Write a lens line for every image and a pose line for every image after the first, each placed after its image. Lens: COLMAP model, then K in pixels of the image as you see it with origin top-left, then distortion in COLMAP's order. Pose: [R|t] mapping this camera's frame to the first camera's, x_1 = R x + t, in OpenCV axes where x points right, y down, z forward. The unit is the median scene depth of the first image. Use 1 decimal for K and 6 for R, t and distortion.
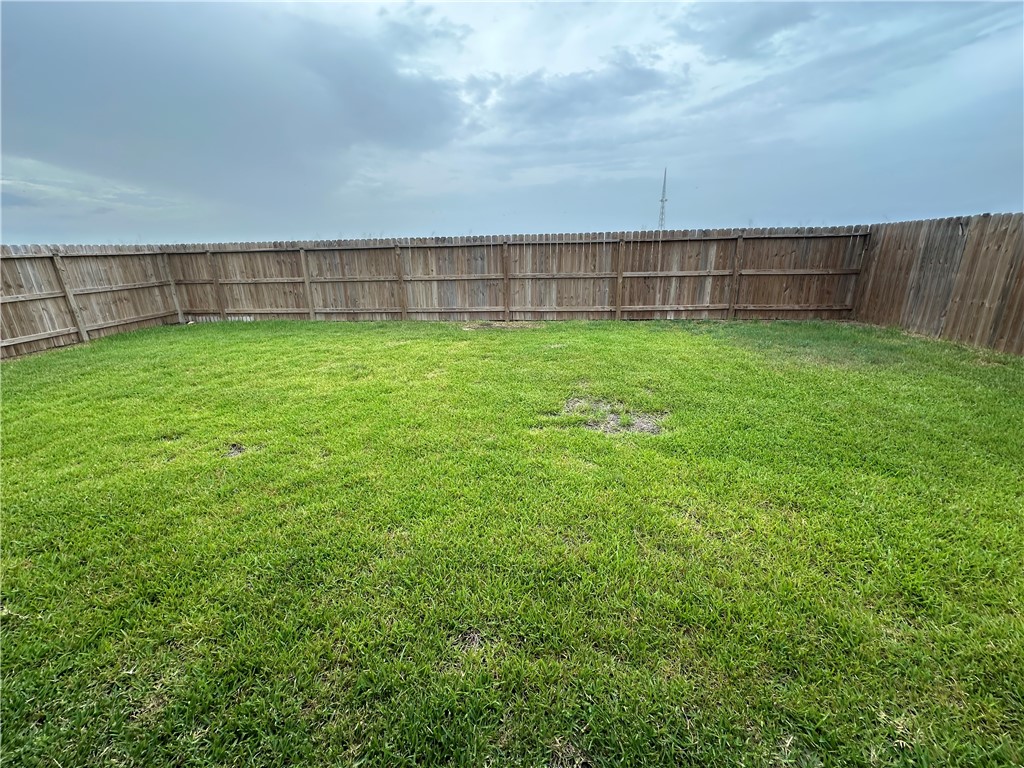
lens RADIAL K [[409.2, 0, 511.7], [0, 409.2, 384.2], [0, 0, 1]] dist [-0.006887, 0.001618]
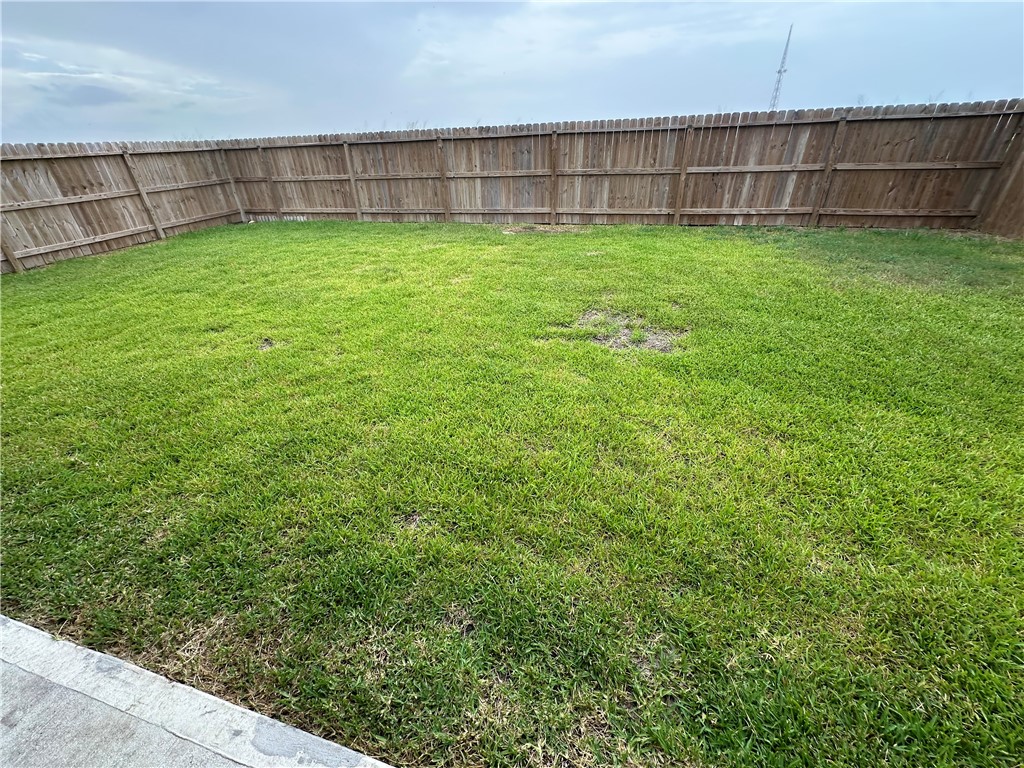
lens RADIAL K [[409.2, 0, 511.7], [0, 409.2, 384.2], [0, 0, 1]] dist [-0.006887, 0.001618]
pose [[0.987083, 0.070806, -0.143711, 0.086170], [-0.037796, 0.974633, 0.220593, -0.001288], [0.155685, -0.212312, 0.964721, 0.007212]]
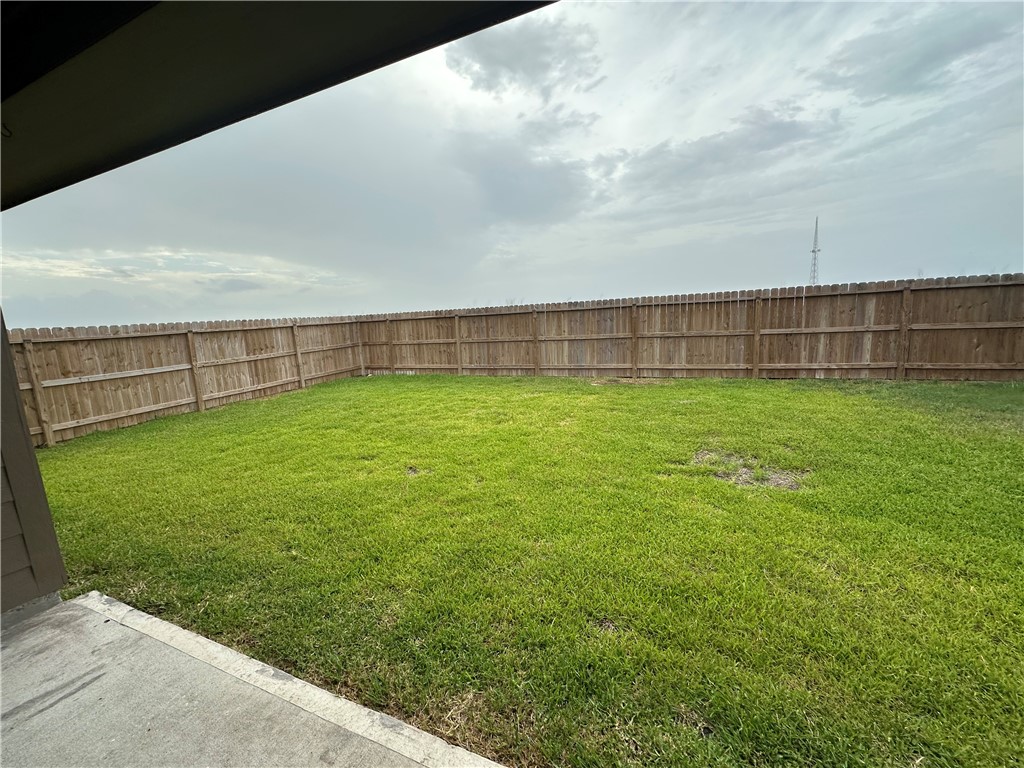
lens RADIAL K [[409.2, 0, 511.7], [0, 409.2, 384.2], [0, 0, 1]] dist [-0.006887, 0.001618]
pose [[0.956121, 0.019604, -0.292315, -0.008009], [-0.060731, 0.989349, -0.132292, 0.025153], [0.286608, 0.144239, 0.947128, -0.093309]]
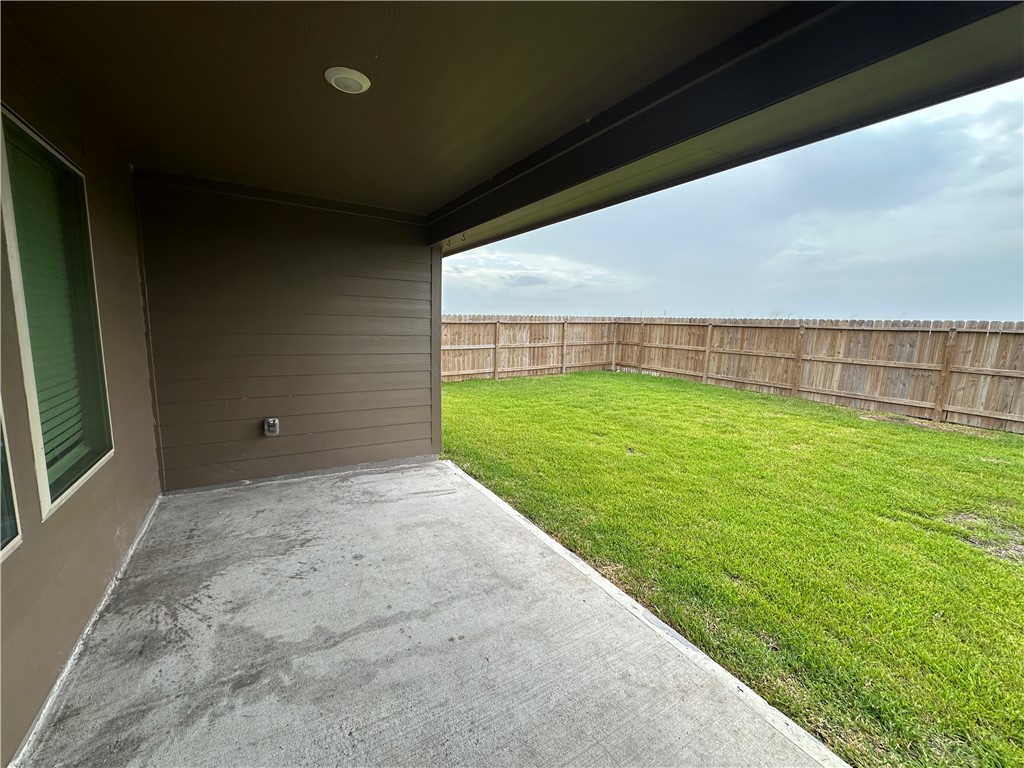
lens RADIAL K [[409.2, 0, 511.7], [0, 409.2, 384.2], [0, 0, 1]] dist [-0.006887, 0.001618]
pose [[0.612353, 0.158177, -0.774599, 0.134349], [-0.278743, 0.960058, -0.024310, 0.046206], [0.739815, 0.230800, 0.631985, -0.236697]]
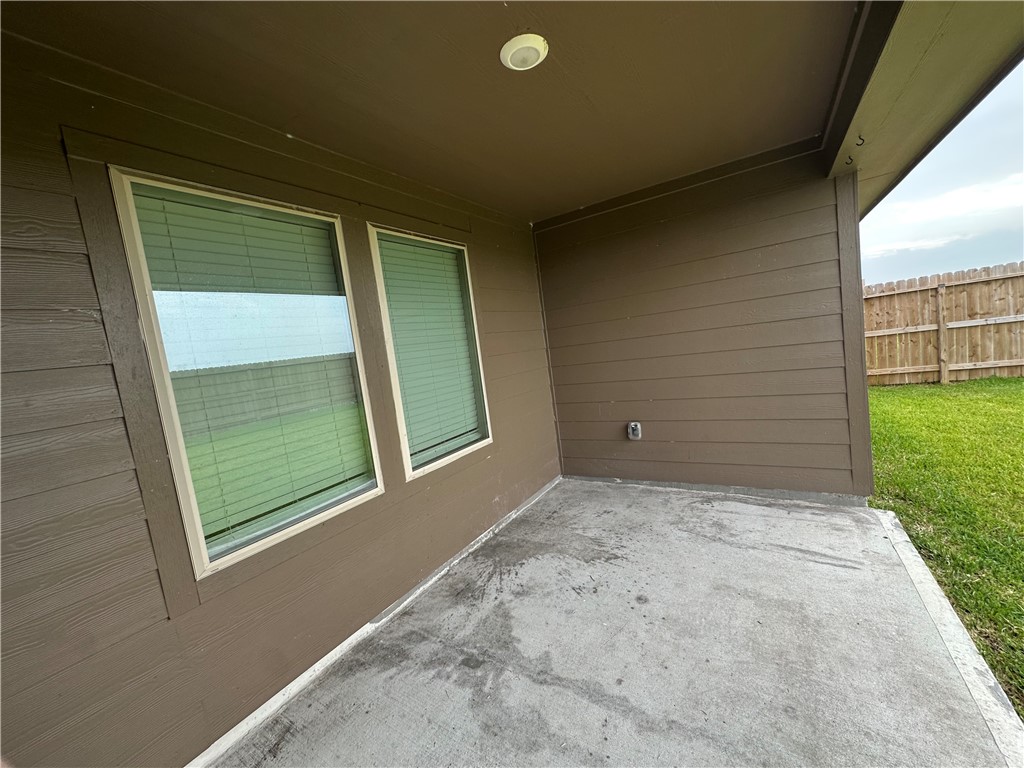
lens RADIAL K [[409.2, 0, 511.7], [0, 409.2, 384.2], [0, 0, 1]] dist [-0.006887, 0.001618]
pose [[-0.430553, 0.164623, -0.887425, 0.066385], [-0.131392, 0.961319, 0.242079, 0.001470], [0.892950, 0.220828, -0.392269, -0.043527]]
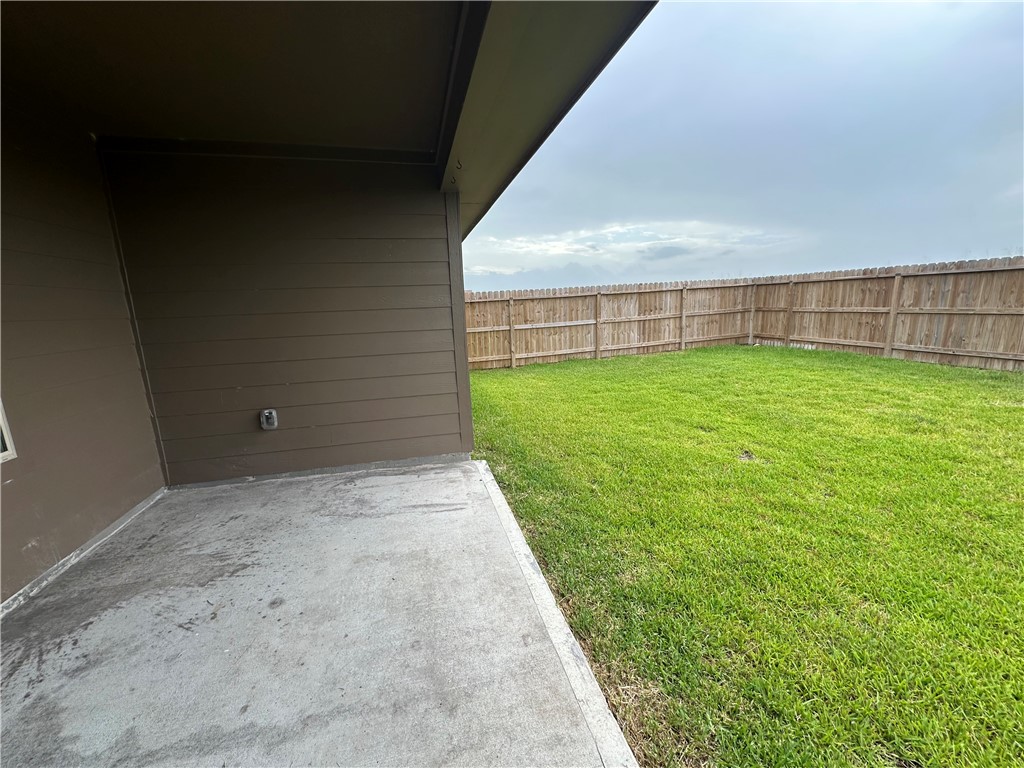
lens RADIAL K [[409.2, 0, 511.7], [0, 409.2, 384.2], [0, 0, 1]] dist [-0.006887, 0.001618]
pose [[0.345802, 0.191110, -0.918639, 0.055112], [-0.252655, 0.961843, 0.104992, 0.009601], [0.903652, 0.195793, 0.380893, -0.028678]]
